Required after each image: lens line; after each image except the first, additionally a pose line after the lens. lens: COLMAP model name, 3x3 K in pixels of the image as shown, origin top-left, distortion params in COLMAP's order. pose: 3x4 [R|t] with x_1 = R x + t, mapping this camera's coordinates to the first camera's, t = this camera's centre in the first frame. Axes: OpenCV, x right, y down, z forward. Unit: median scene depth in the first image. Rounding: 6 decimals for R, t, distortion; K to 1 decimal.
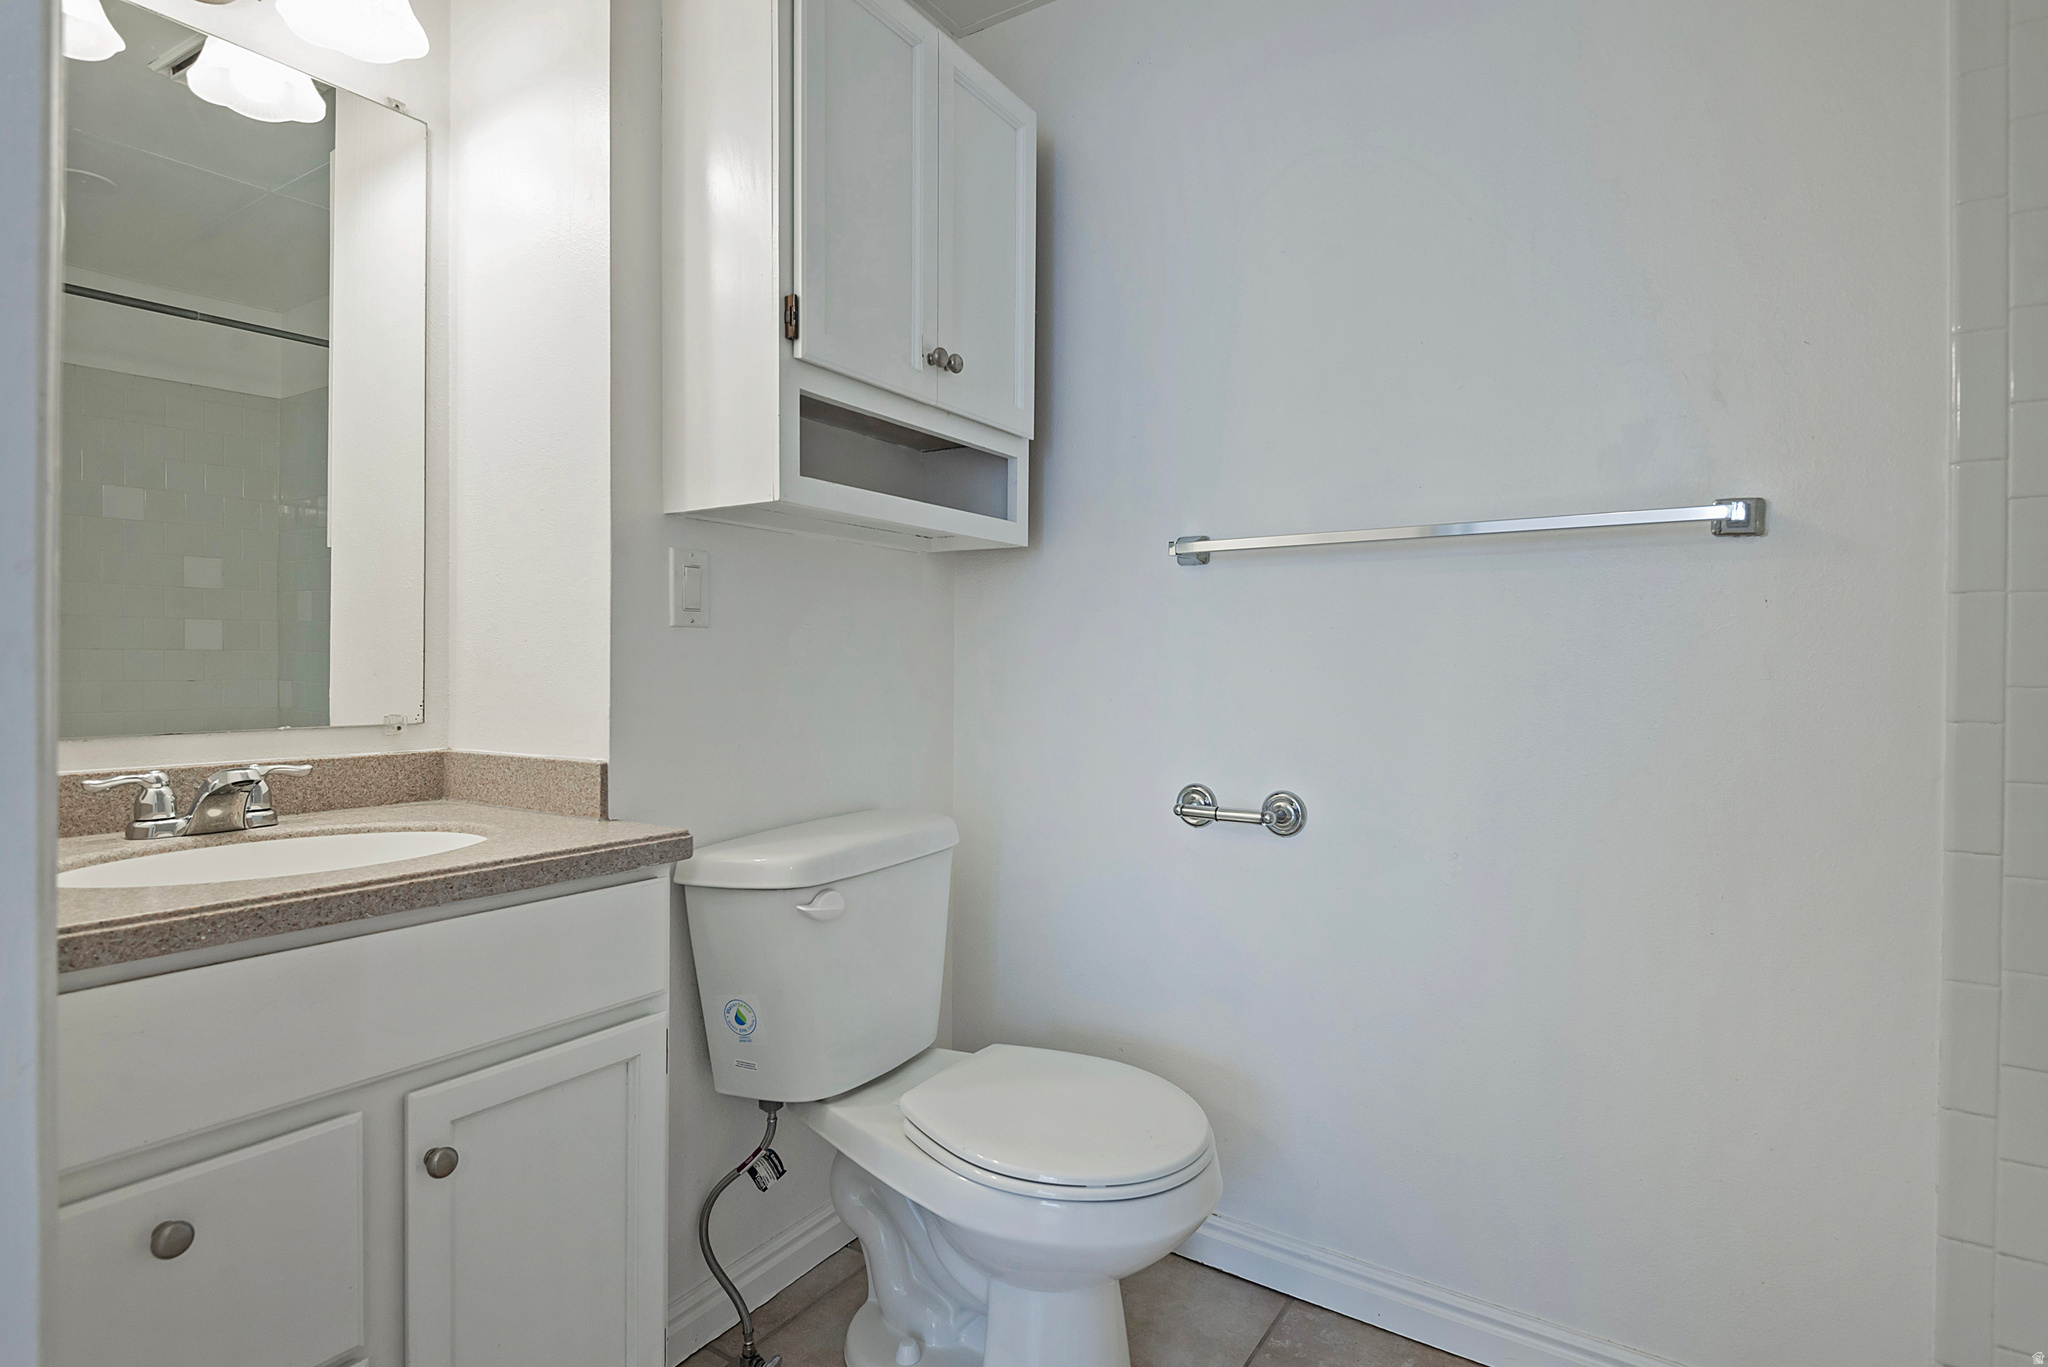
lens RADIAL K [[1018.0, 0, 1024.0], [0, 1018.0, 683.5], [0, 0, 1]] dist [0.001246, -0.000789]
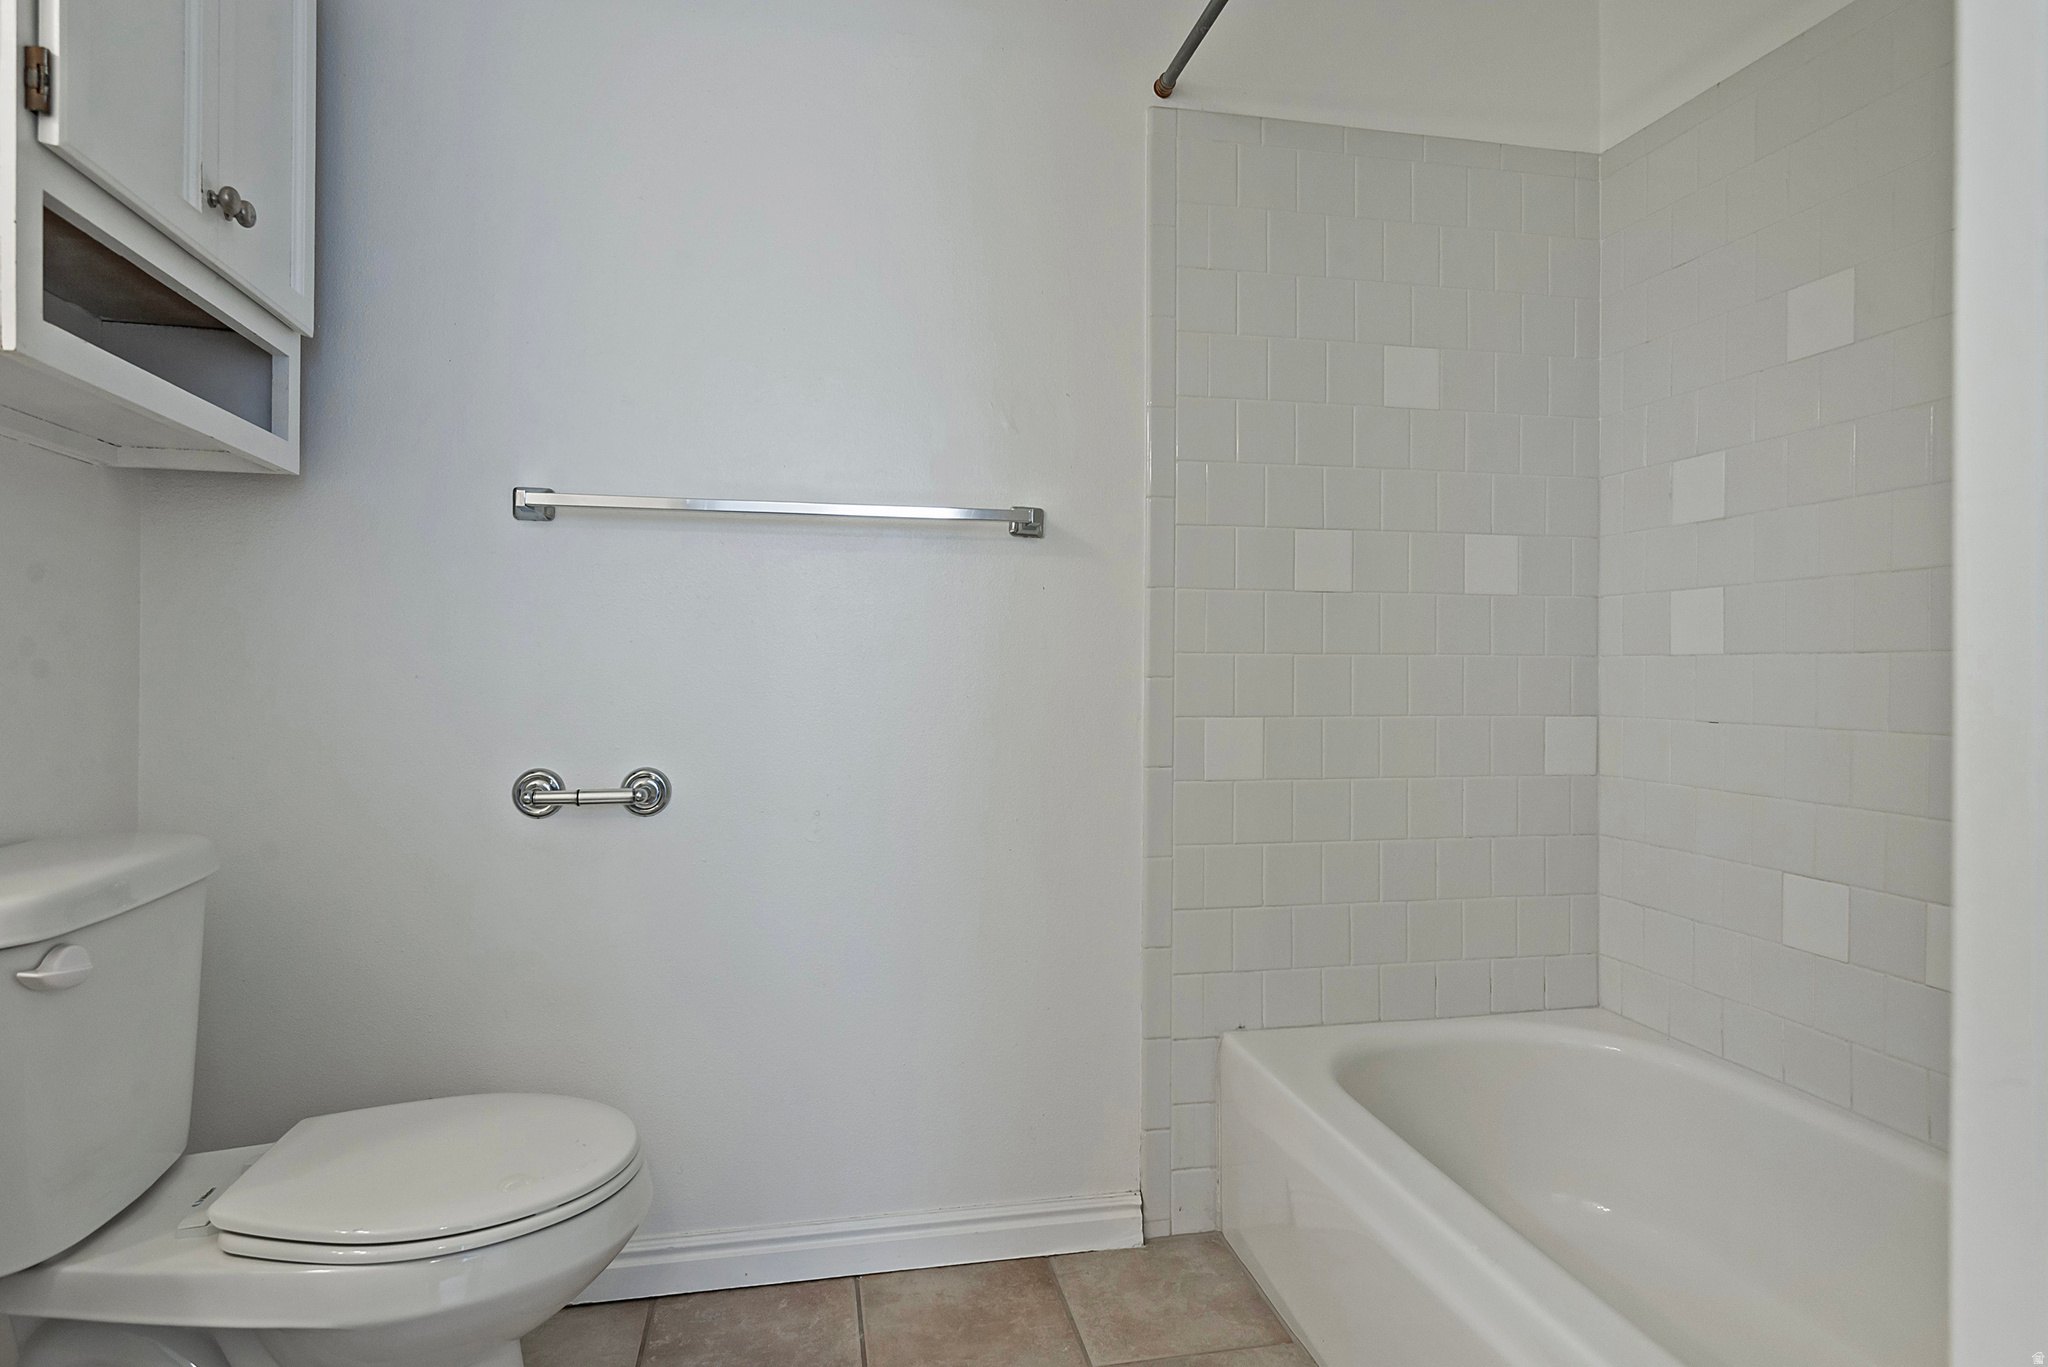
lens RADIAL K [[1116.7, 0, 1019.9], [0, 1116.7, 694.7], [0, 0, 1]] dist [0.001165, -0.001220]
pose [[0.694646, -0.013865, 0.719218, -0.279073], [0.011574, 0.999900, 0.008097, 0.038210], [-0.719258, 0.002700, 0.694737, 0.029605]]
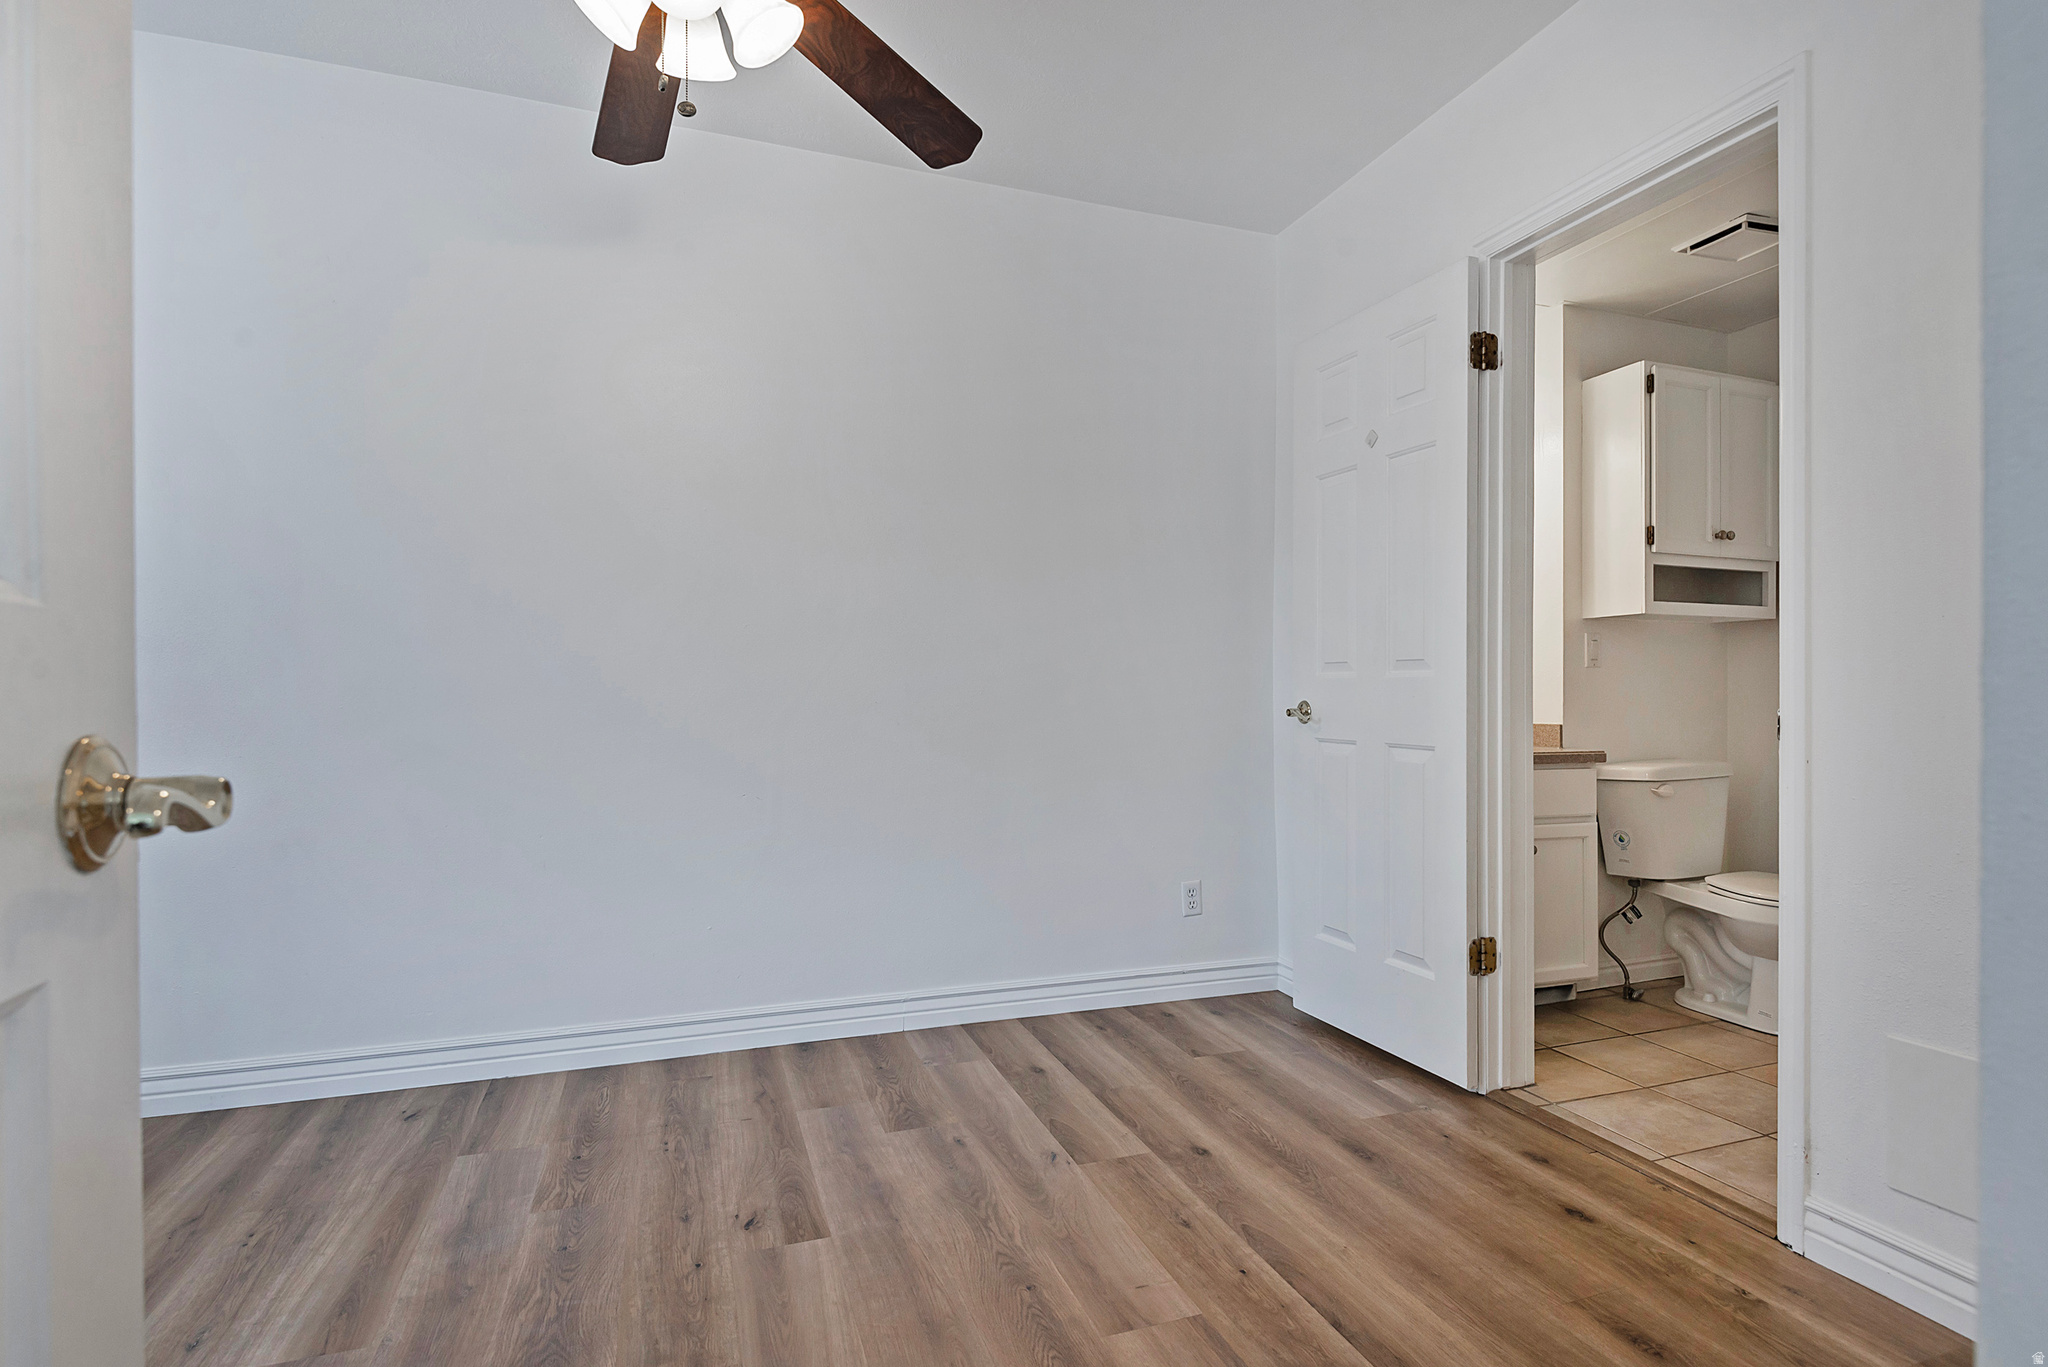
lens RADIAL K [[1011.5, 0, 1097.7], [0, 1011.5, 720.2], [0, 0, 1]] dist [-0.000055, -0.000496]
pose [[0.819277, -0.006490, -0.573361, 0.057759], [0.006652, 0.999976, -0.001814, 0.059669], [0.573359, -0.002328, 0.819301, -1.490109]]
